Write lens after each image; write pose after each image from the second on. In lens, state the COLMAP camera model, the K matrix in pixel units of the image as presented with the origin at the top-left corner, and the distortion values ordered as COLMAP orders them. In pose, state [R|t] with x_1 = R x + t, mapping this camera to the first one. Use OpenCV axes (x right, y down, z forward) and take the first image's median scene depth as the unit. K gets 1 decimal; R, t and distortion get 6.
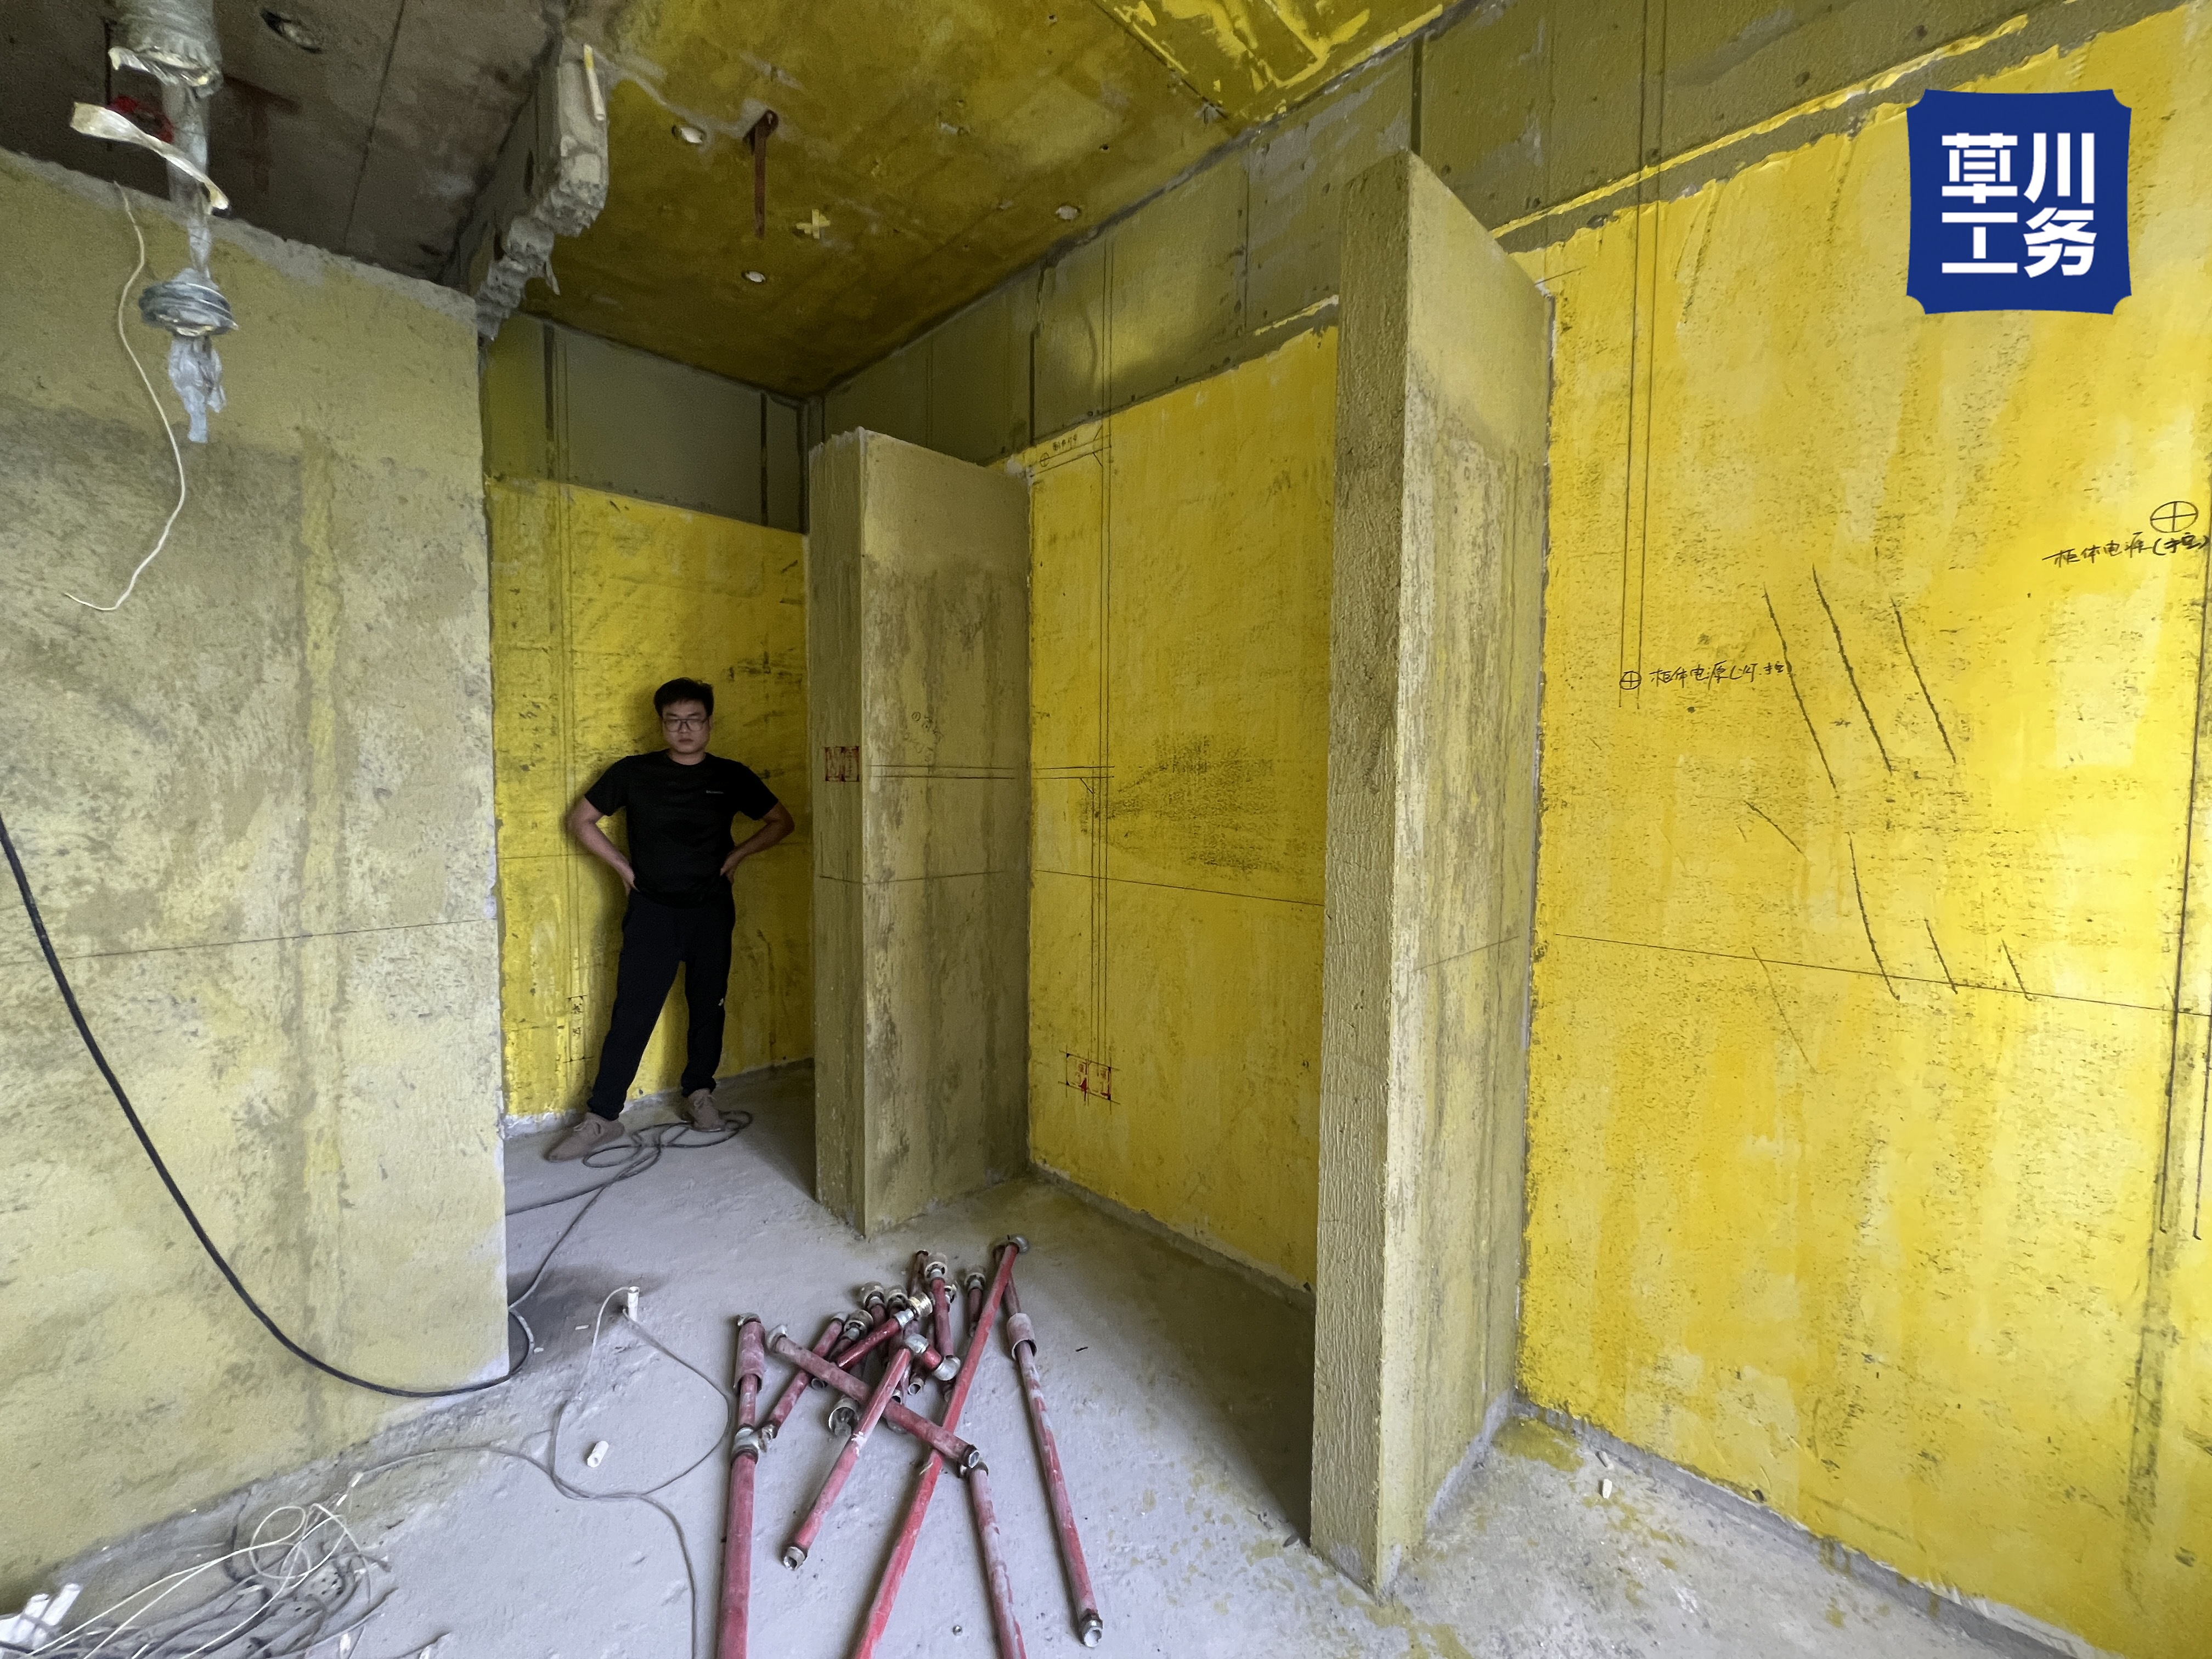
lens RADIAL K [[886.4, 0, 1107.1], [0, 886.4, 824.6], [0, 0, 1]] dist [-0.006303, 0.001946]
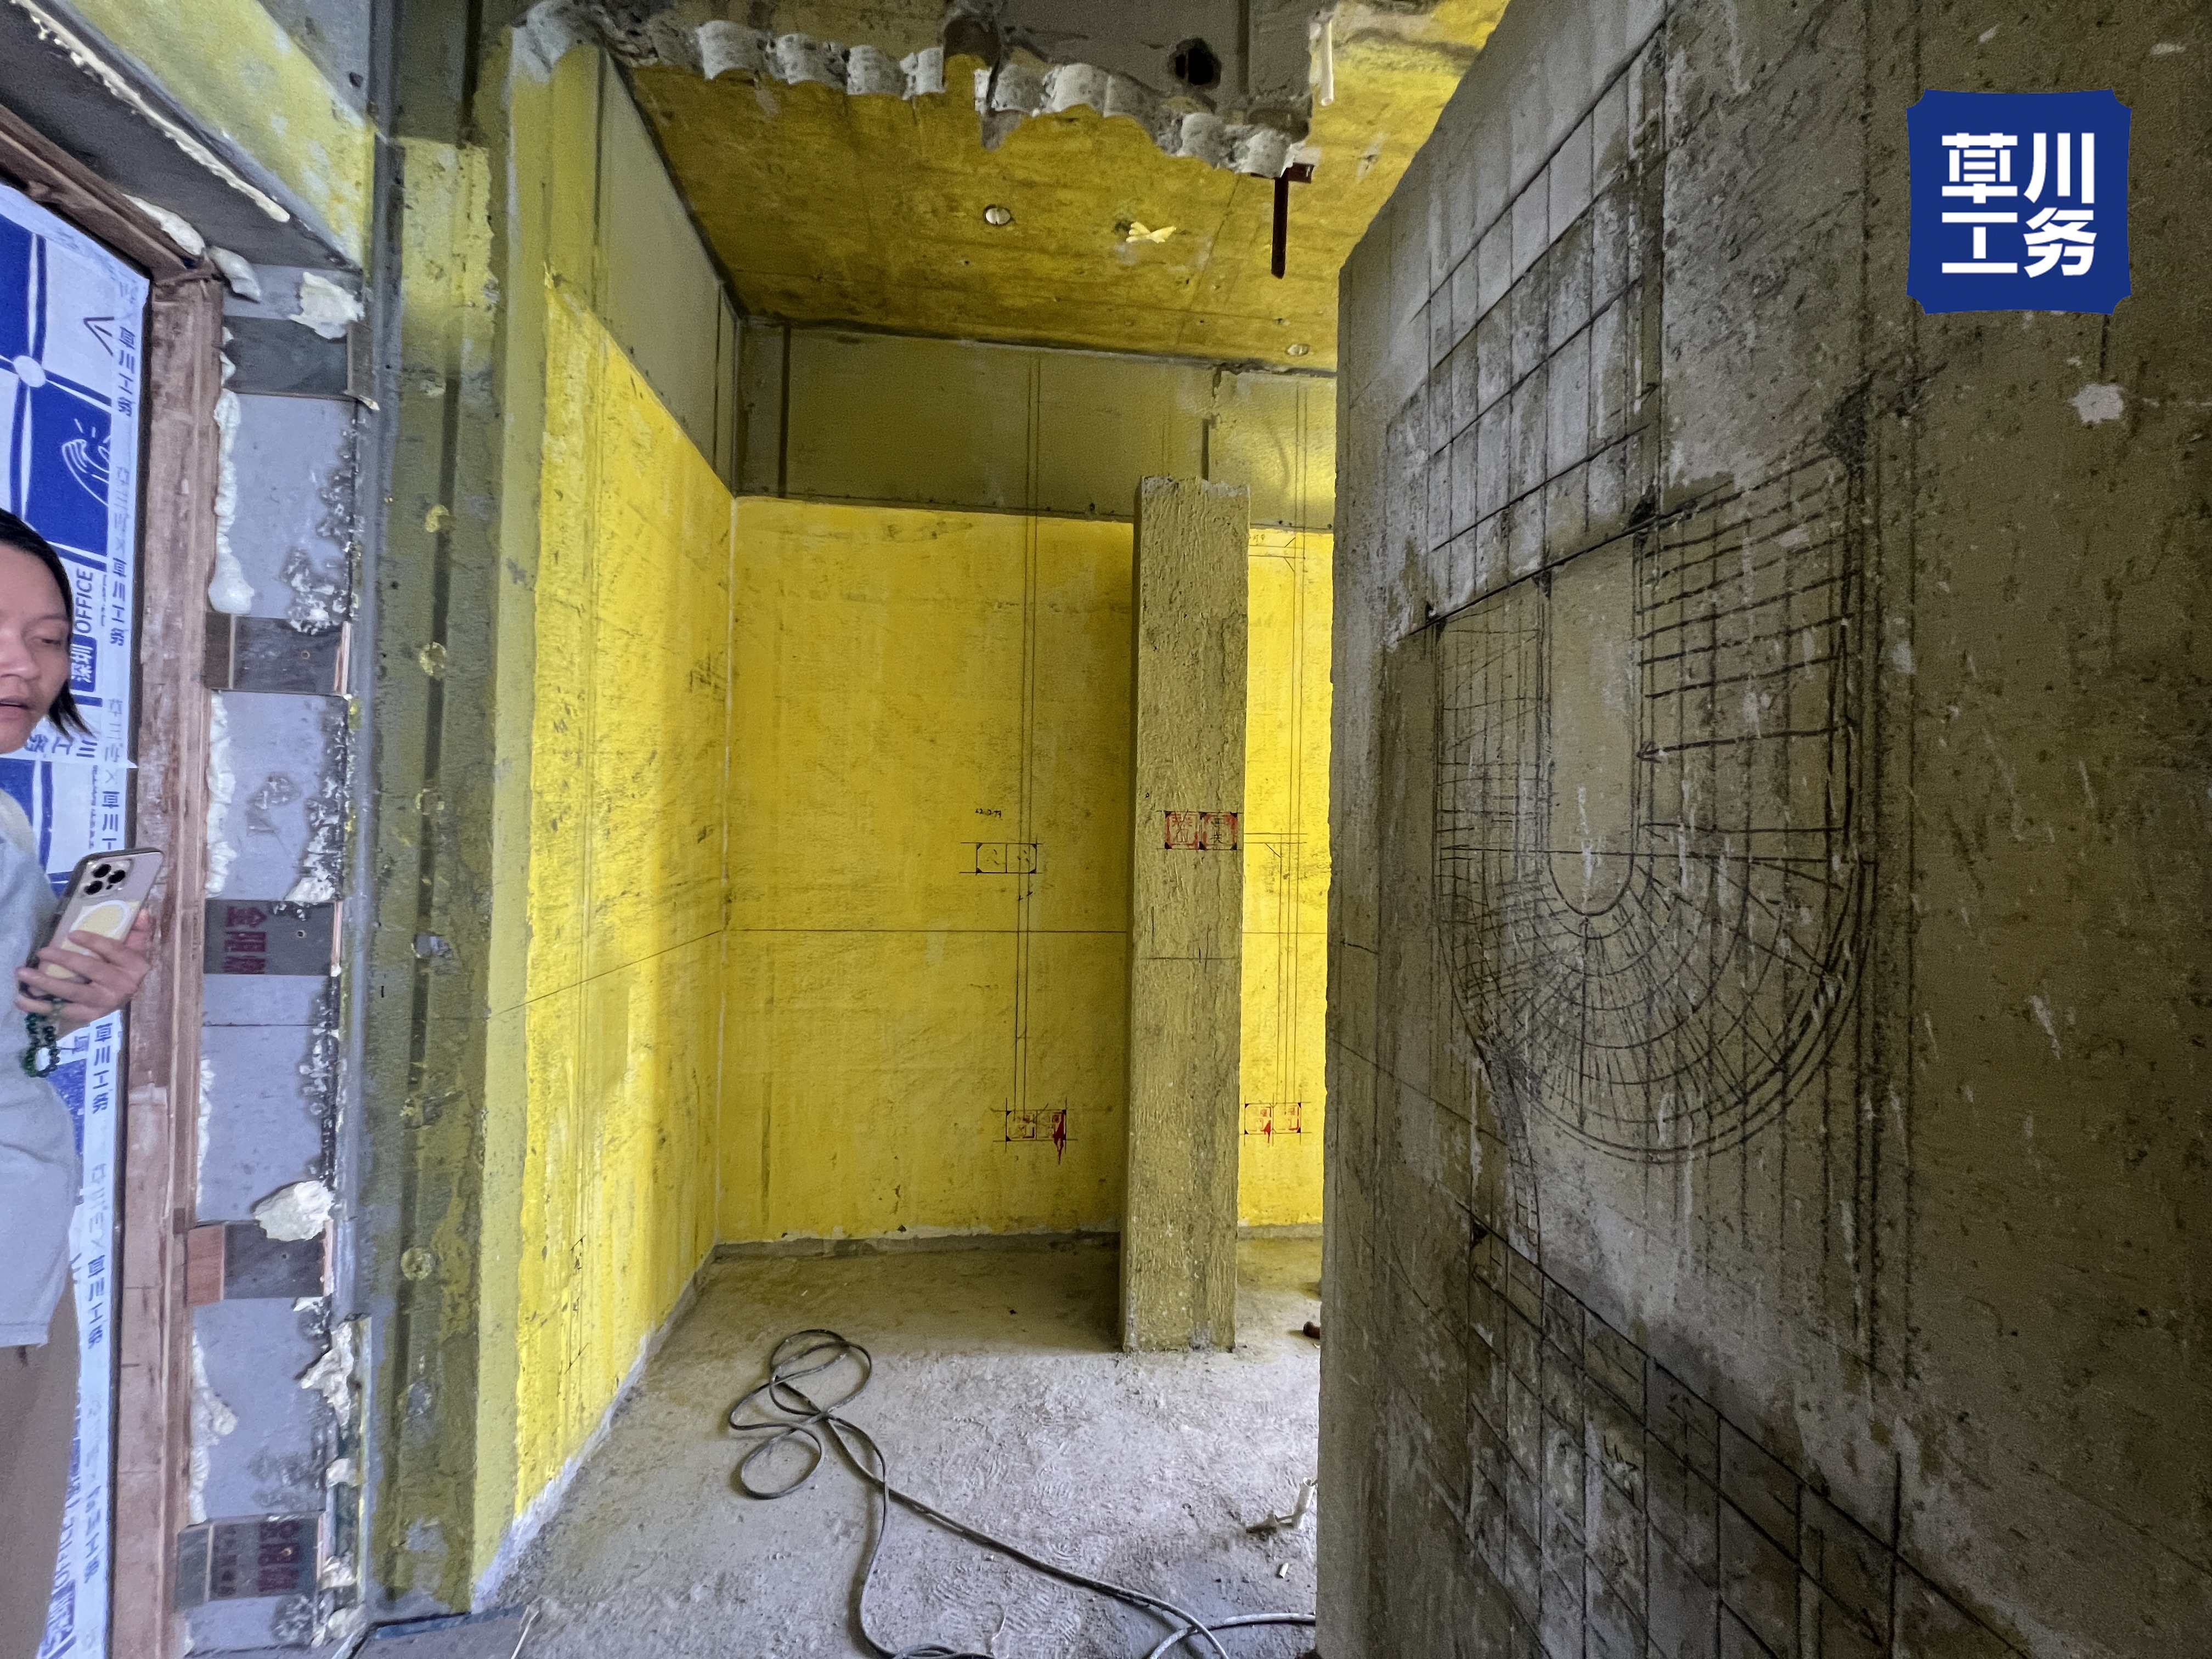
lens RADIAL K [[882.2, 0, 1102.9], [0, 882.2, 822.2], [0, 0, 1]] dist [-0.003882, 0.001272]
pose [[0.620764, 0.013176, 0.783887, -1.012399], [0.026680, 0.998925, -0.037919, -0.042859], [-0.783544, 0.044453, 0.619745, 0.483891]]
